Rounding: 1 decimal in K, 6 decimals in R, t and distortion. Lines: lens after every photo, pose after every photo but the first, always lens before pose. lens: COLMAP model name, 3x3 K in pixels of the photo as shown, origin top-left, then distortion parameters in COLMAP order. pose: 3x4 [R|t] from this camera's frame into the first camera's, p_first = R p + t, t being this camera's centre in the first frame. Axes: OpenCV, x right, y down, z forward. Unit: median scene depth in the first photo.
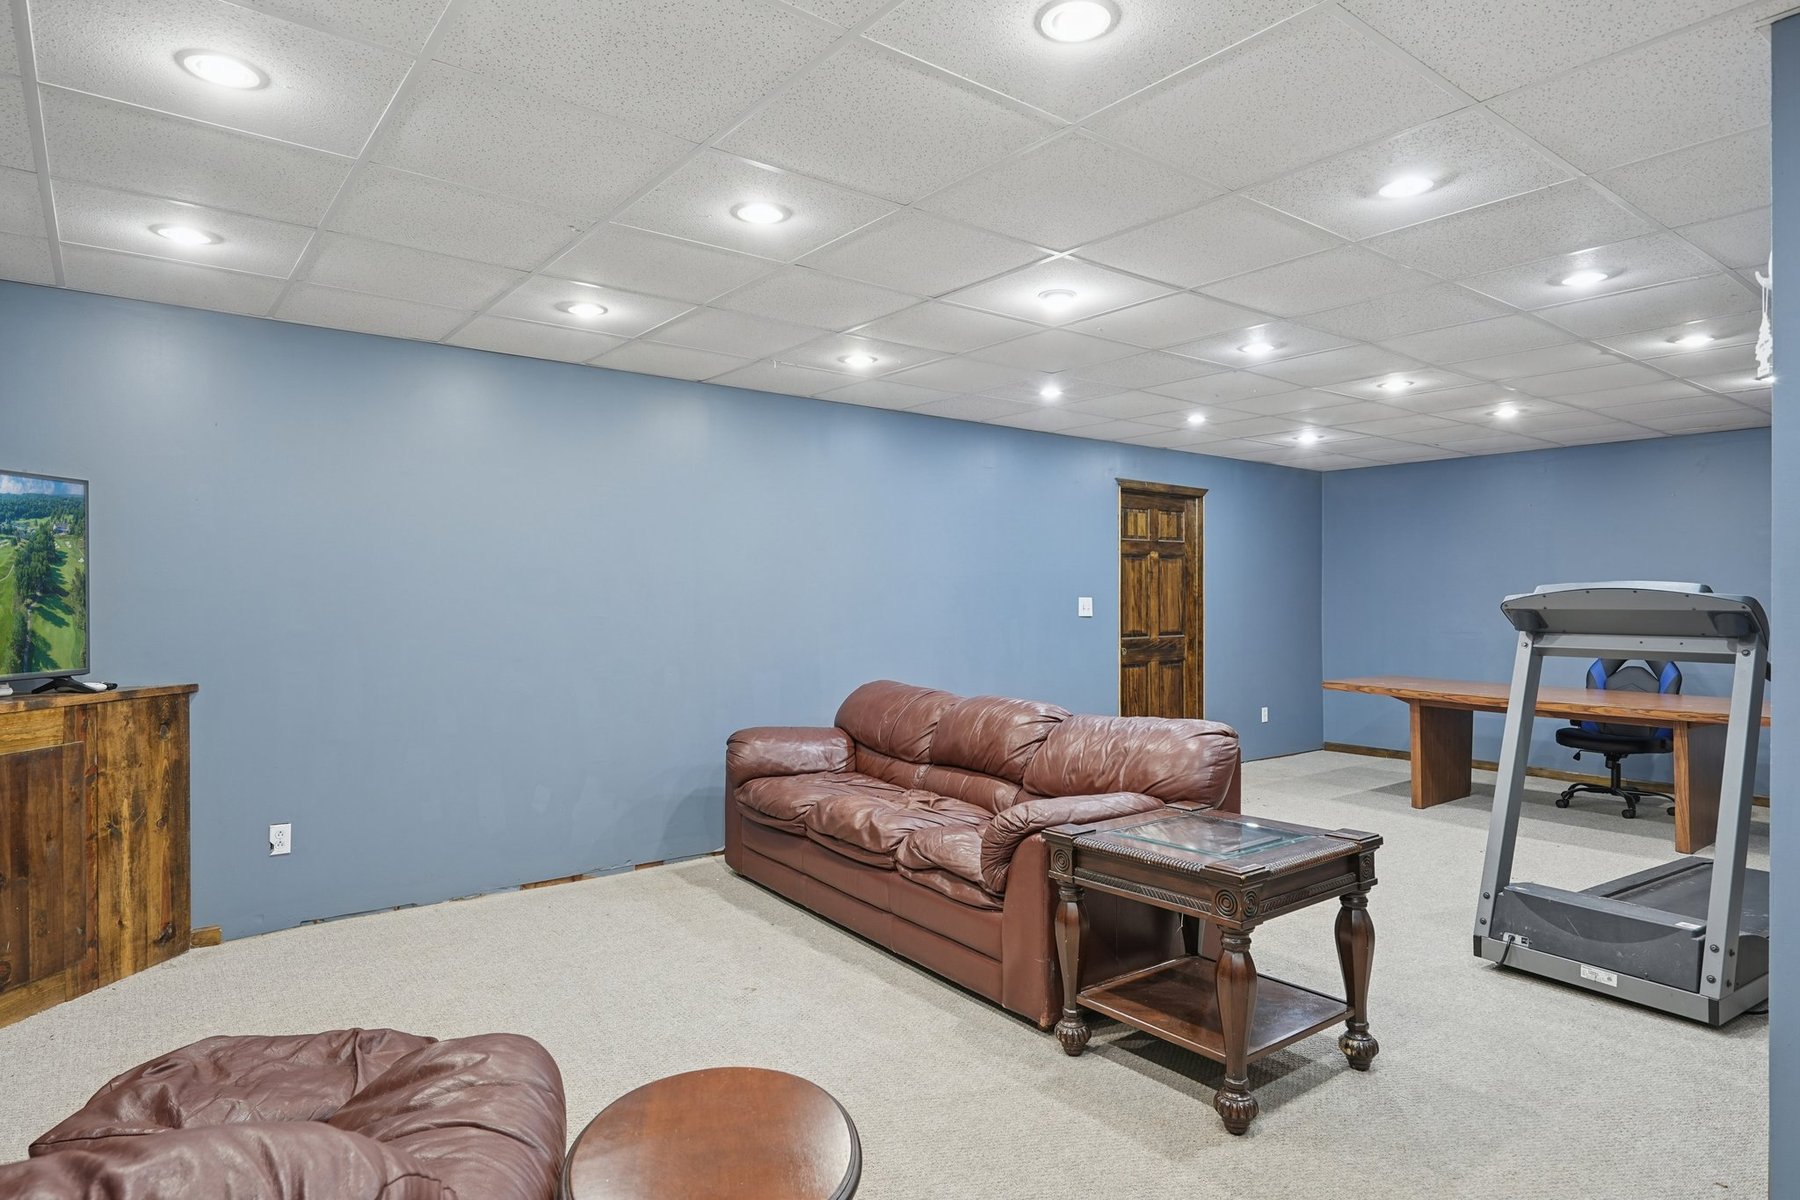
lens RADIAL K [[1049.9, 0, 904.9], [0, 1049.9, 607.2], [0, 0, 1]] dist [0.017764, -0.002511]
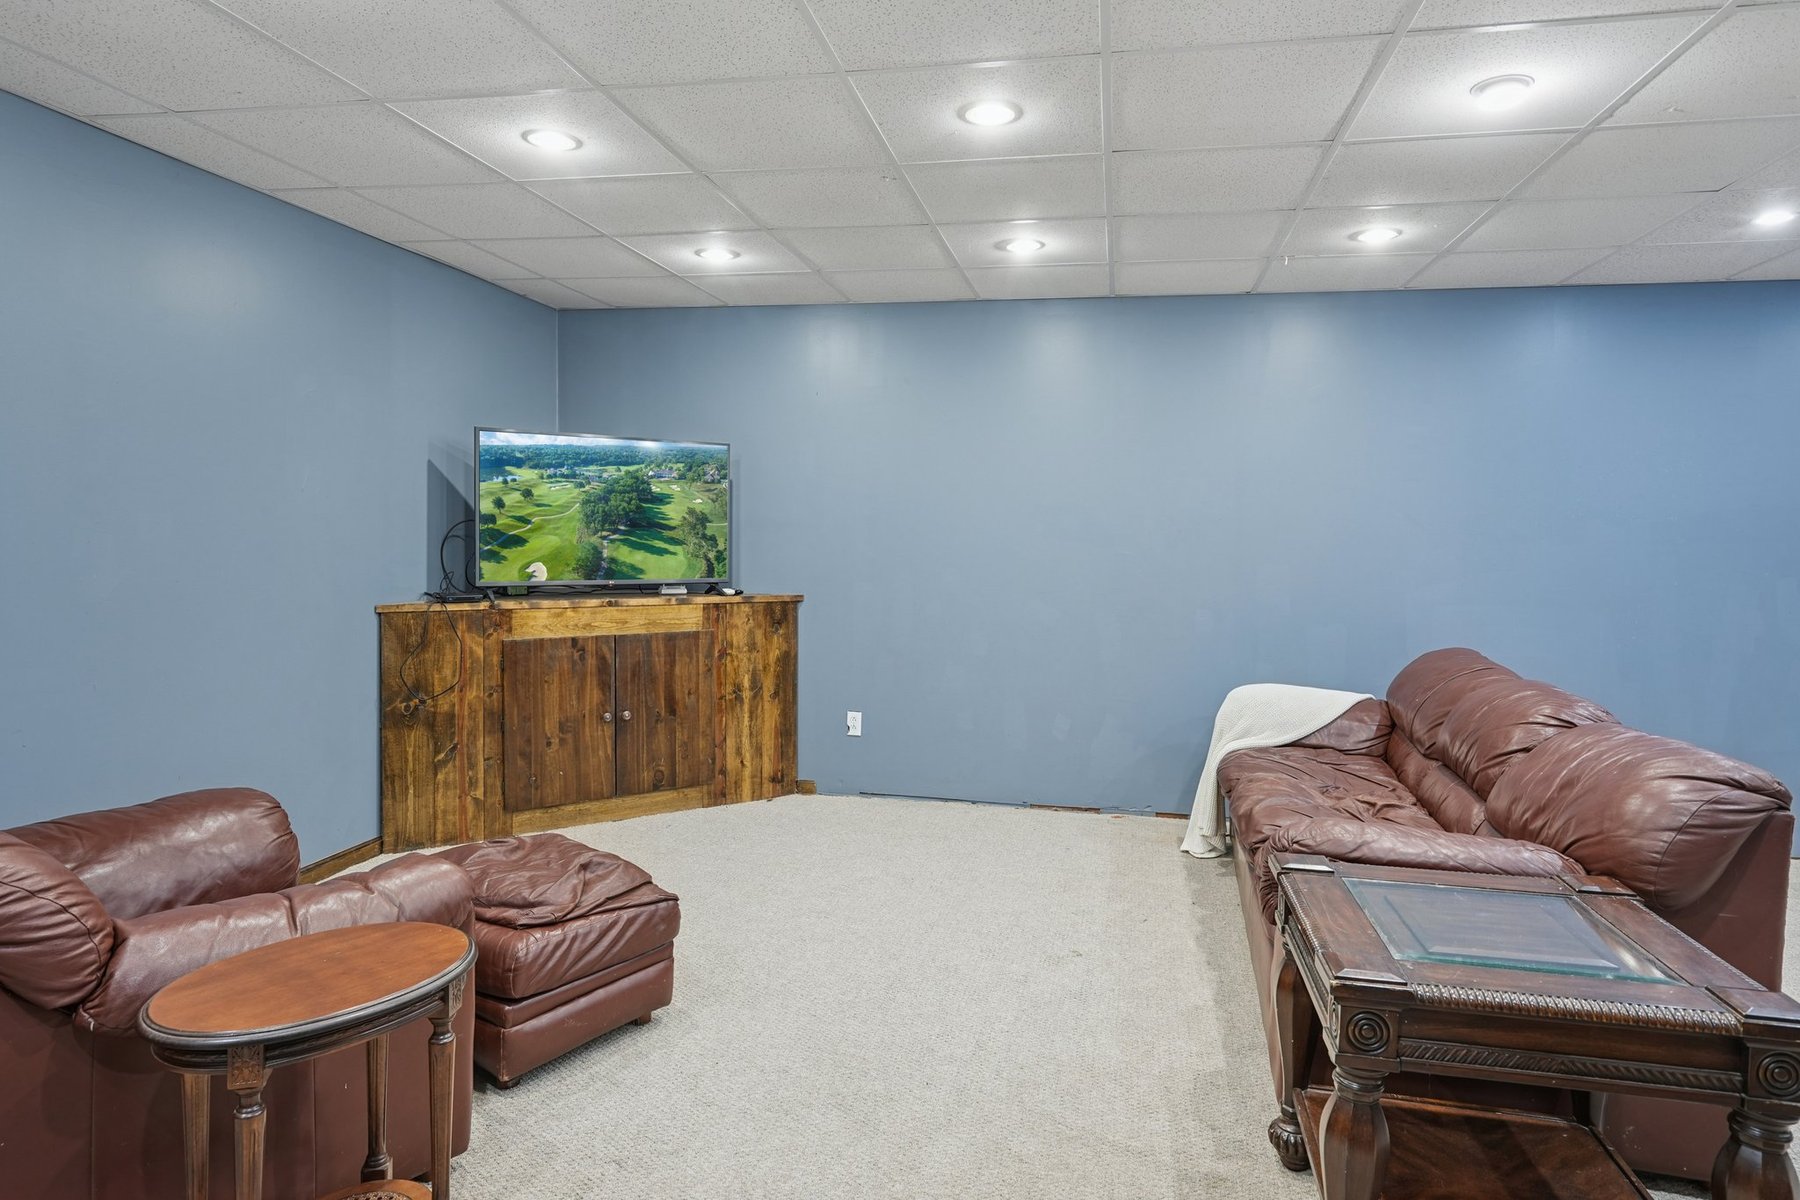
lens RADIAL K [[1049.9, 0, 898.7], [0, 1049.9, 601.7], [0, 0, 1]] dist [0.017764, -0.002511]
pose [[0.647031, 0.063565, -0.759809, 0.425232], [-0.024362, 0.997734, 0.062724, -0.003723], [0.762074, -0.022074, 0.647113, 0.270371]]
